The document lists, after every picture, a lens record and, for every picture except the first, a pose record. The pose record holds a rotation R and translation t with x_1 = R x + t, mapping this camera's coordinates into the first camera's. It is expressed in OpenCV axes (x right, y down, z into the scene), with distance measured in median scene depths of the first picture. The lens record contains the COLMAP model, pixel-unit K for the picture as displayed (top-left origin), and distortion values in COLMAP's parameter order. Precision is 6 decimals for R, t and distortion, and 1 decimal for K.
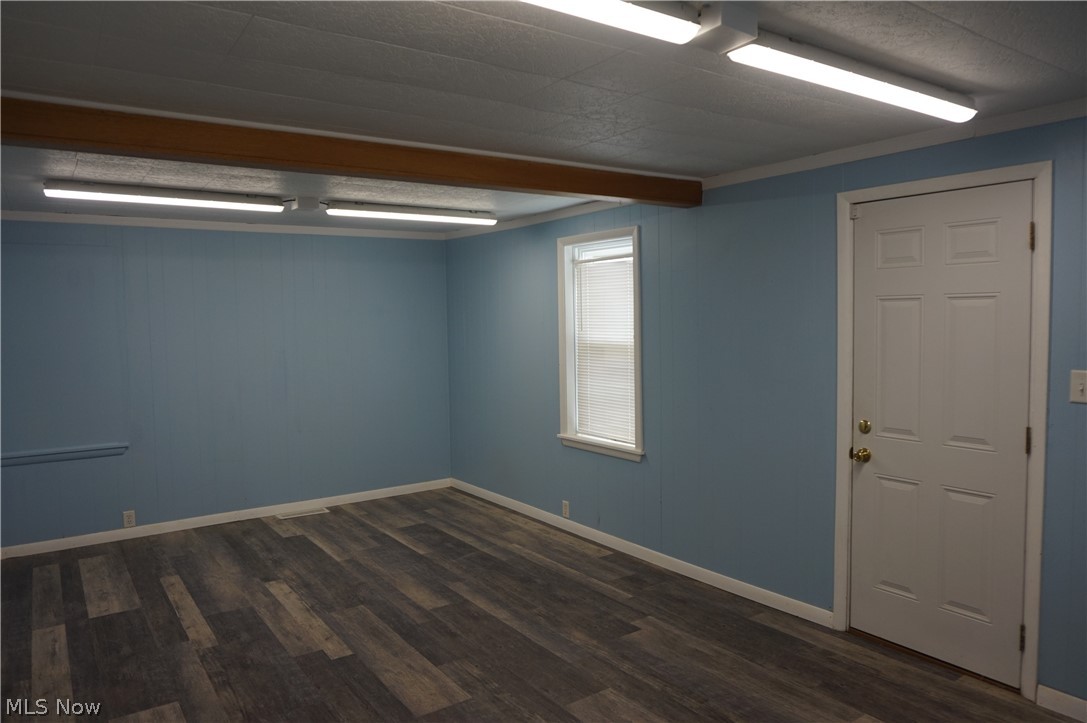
lens RADIAL K [[733.5, 0, 543.2], [0, 733.5, 361.6], [0, 0, 1]] dist [-0.036934, 0.019278]
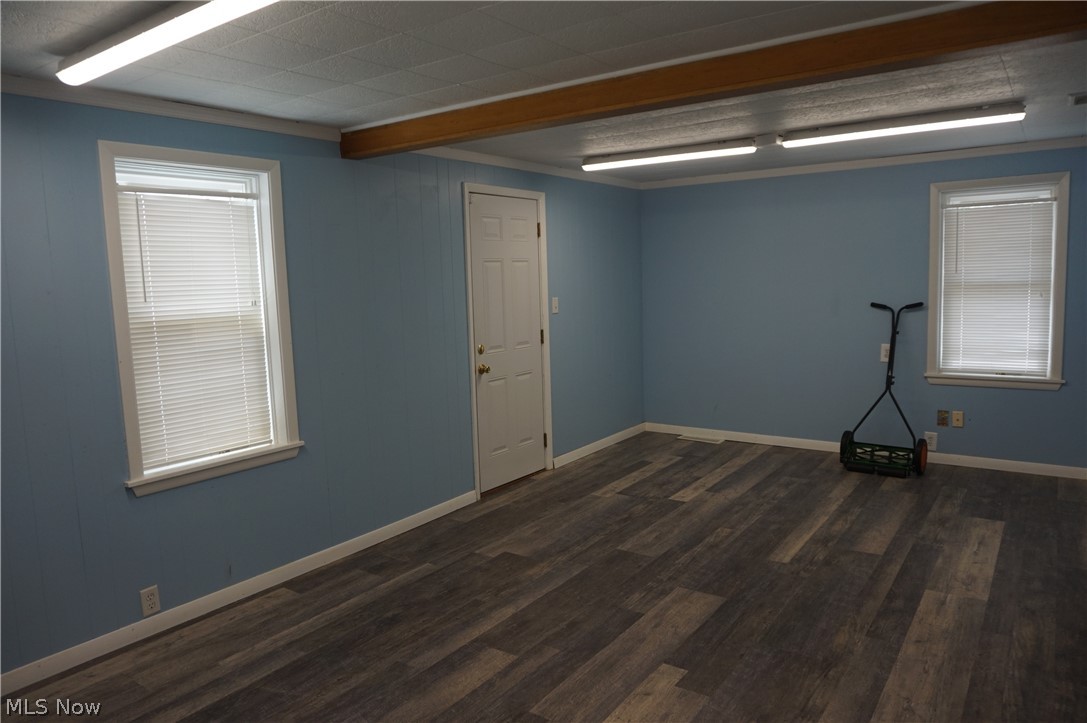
lens RADIAL K [[733.5, 0, 543.0], [0, 733.5, 359.6], [0, 0, 1]] dist [-0.036934, 0.019278]
pose [[-0.331227, -0.081225, 0.940048, -0.863421], [0.096587, 0.988135, 0.119413, -0.046993], [-0.938594, 0.130350, -0.319452, 1.204123]]
